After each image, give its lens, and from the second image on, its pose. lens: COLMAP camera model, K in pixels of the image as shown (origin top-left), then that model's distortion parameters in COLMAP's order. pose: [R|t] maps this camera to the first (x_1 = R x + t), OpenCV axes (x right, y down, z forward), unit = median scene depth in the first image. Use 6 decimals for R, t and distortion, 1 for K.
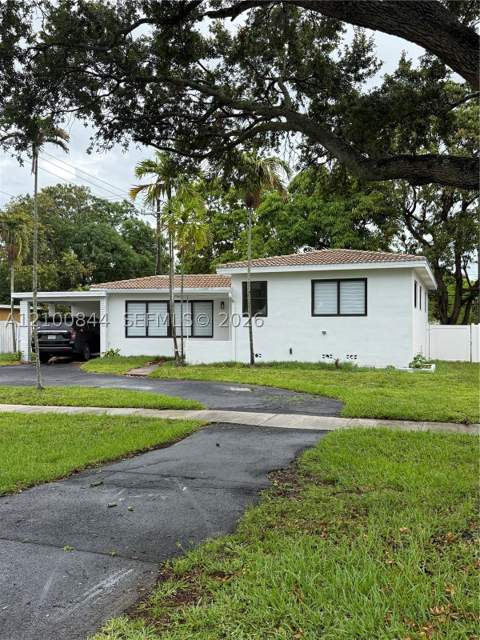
lens RADIAL K [[592.7, 0, 238.1], [0, 592.7, 322.0], [0, 0, 1]] dist [0.175716, -0.344865]
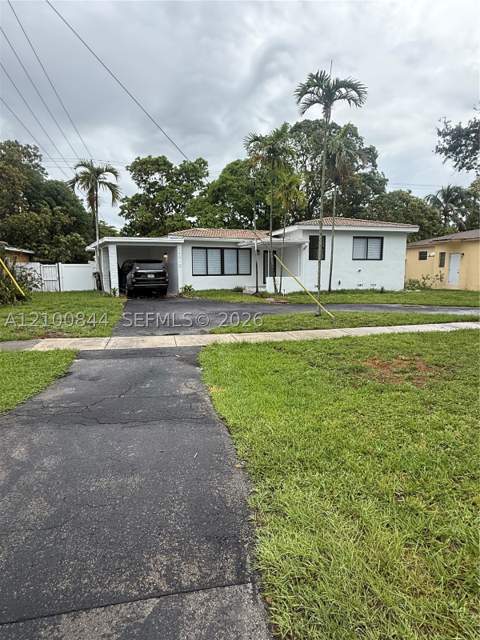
lens RADIAL K [[359.3, 0, 240.0], [0, 359.3, 320.0], [0, 0, 1]] dist [-0.019703, -0.000131]
pose [[0.841922, -0.077162, 0.534054, -0.953865], [0.000272, 0.989783, 0.142580, 0.017911], [-0.539599, -0.119896, 0.833341, 0.523128]]
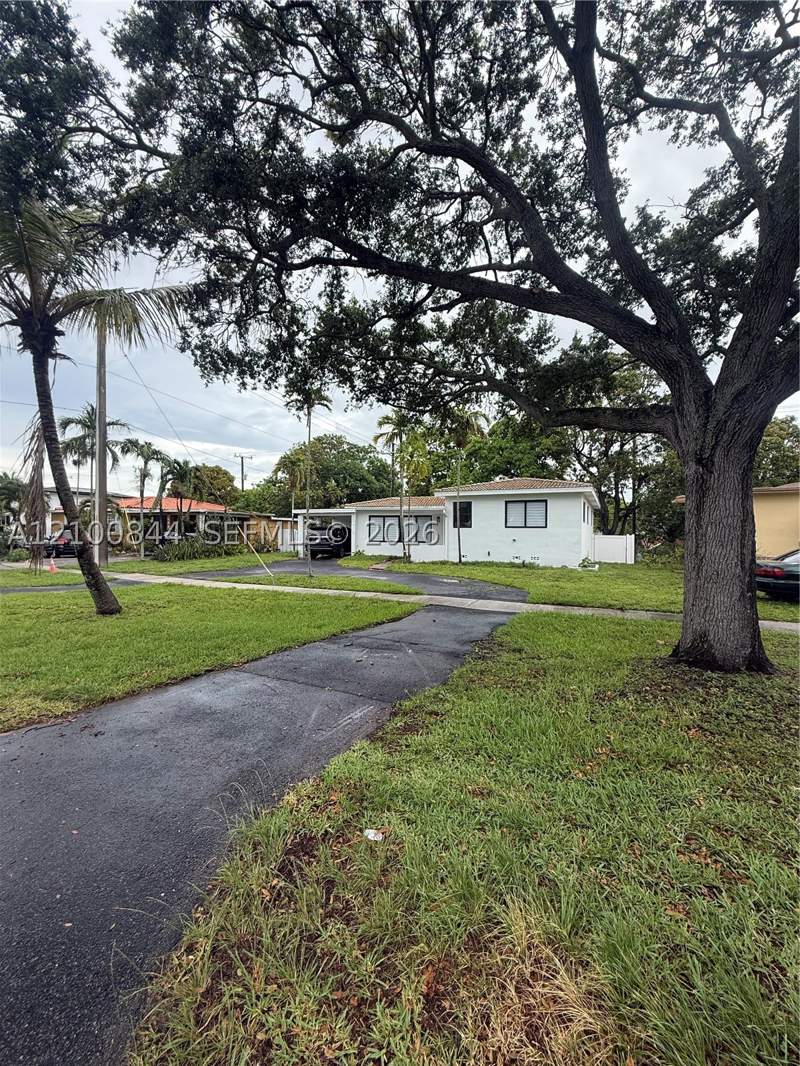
lens RADIAL K [[430.2, 0, 400.0], [0, 430.2, 533.0], [0, 0, 1]] dist [-0.001157, -0.000009]
pose [[0.993374, 0.009792, -0.114506, -0.000754], [-0.009383, 0.999948, 0.004111, 0.000518], [0.114540, -0.003010, 0.993414, 0.007689]]
